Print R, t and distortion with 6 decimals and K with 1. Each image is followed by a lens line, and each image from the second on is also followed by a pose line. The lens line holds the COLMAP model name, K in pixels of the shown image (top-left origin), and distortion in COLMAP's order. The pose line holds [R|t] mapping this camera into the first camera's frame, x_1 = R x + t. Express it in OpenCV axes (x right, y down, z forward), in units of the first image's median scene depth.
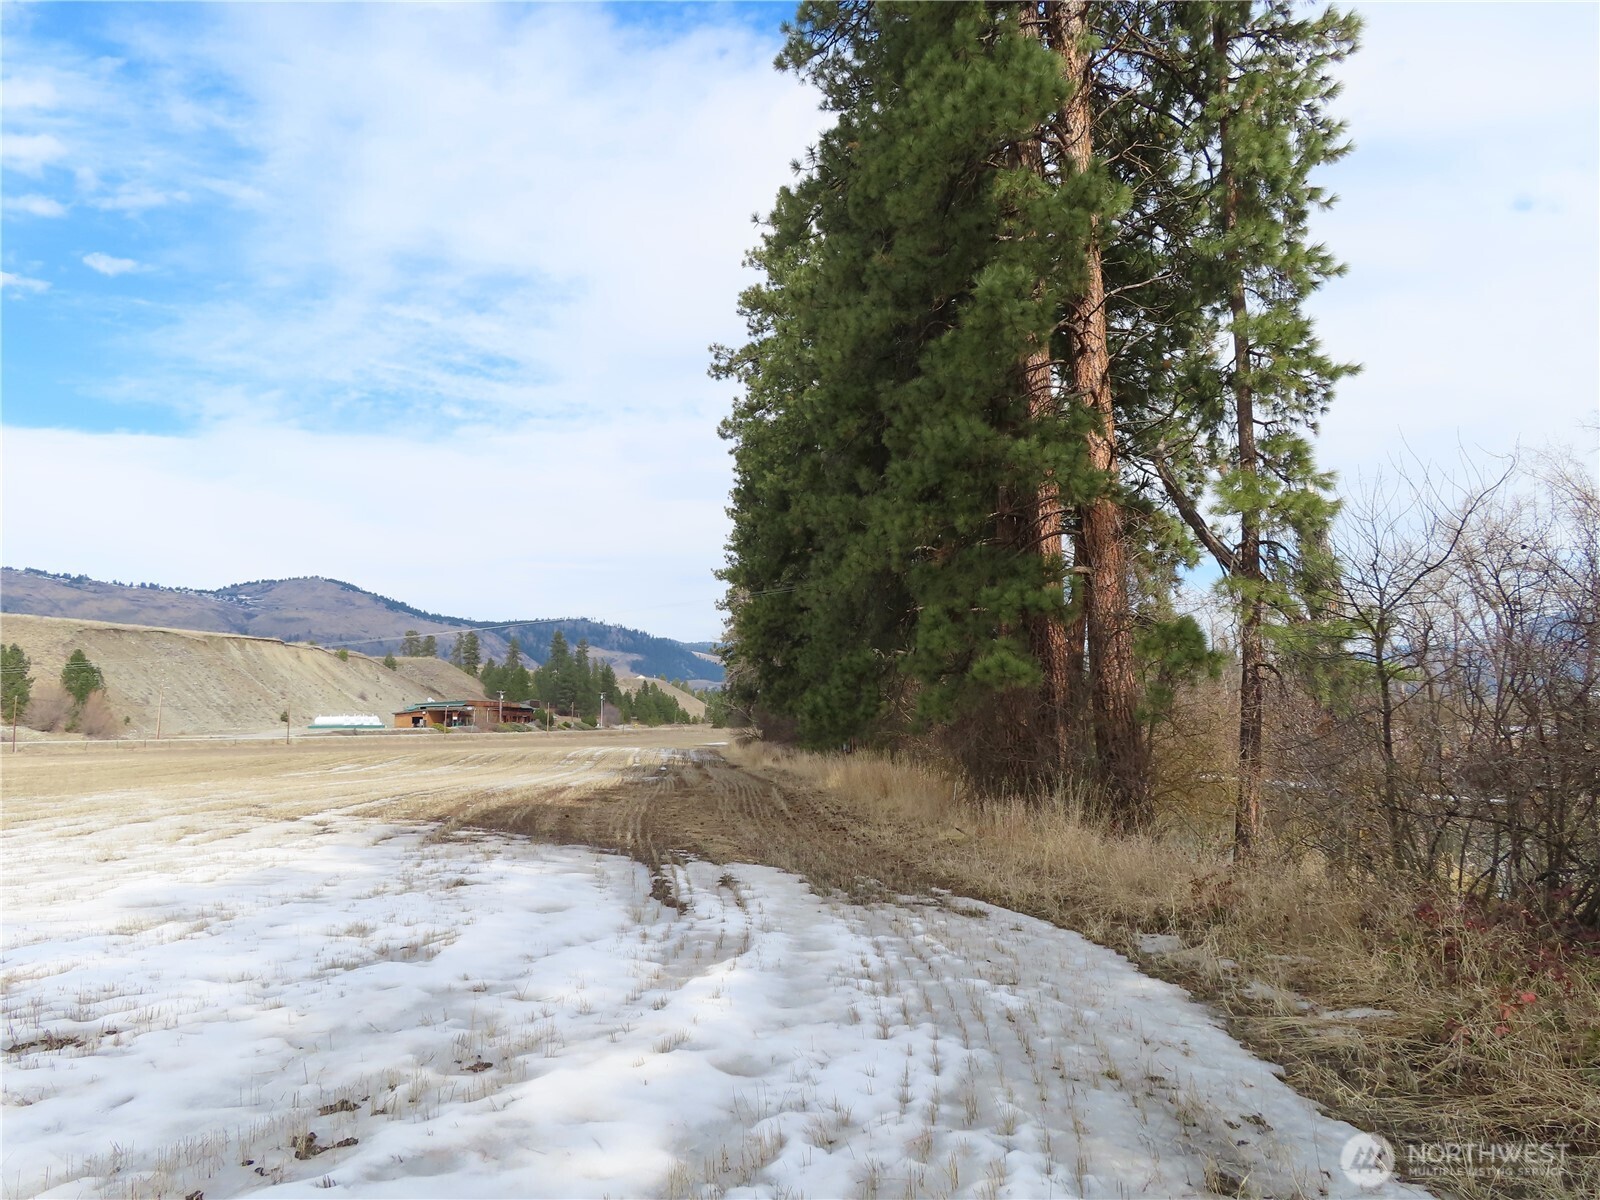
lens RADIAL K [[1135.5, 0, 798.1], [0, 1135.5, 605.5], [0, 0, 1]] dist [-0.015298, 0.010330]
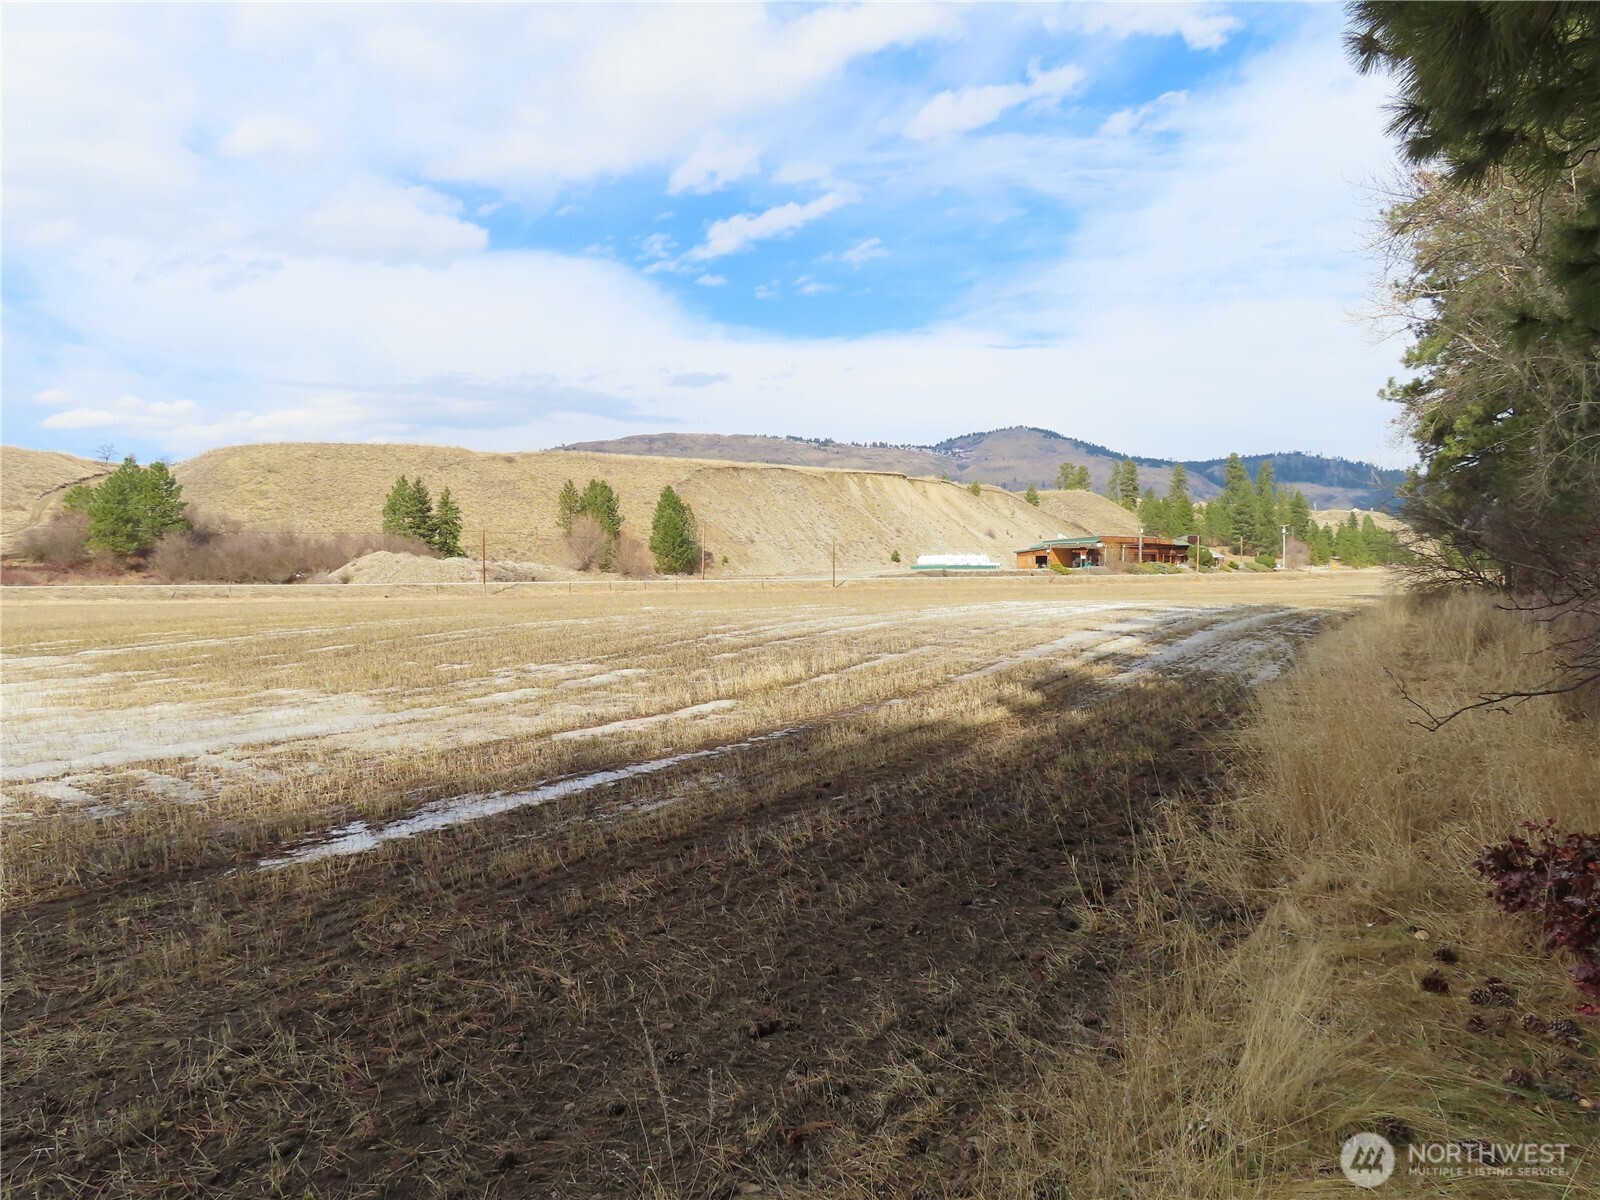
lens RADIAL K [[1135.5, 0, 799.0], [0, 1135.5, 600.7], [0, 0, 1]] dist [-0.015298, 0.010330]
pose [[0.823670, 0.016258, -0.566836, -0.007614], [0.059239, 0.991653, 0.114522, 0.041226], [0.563966, -0.127907, 0.815832, 0.353342]]
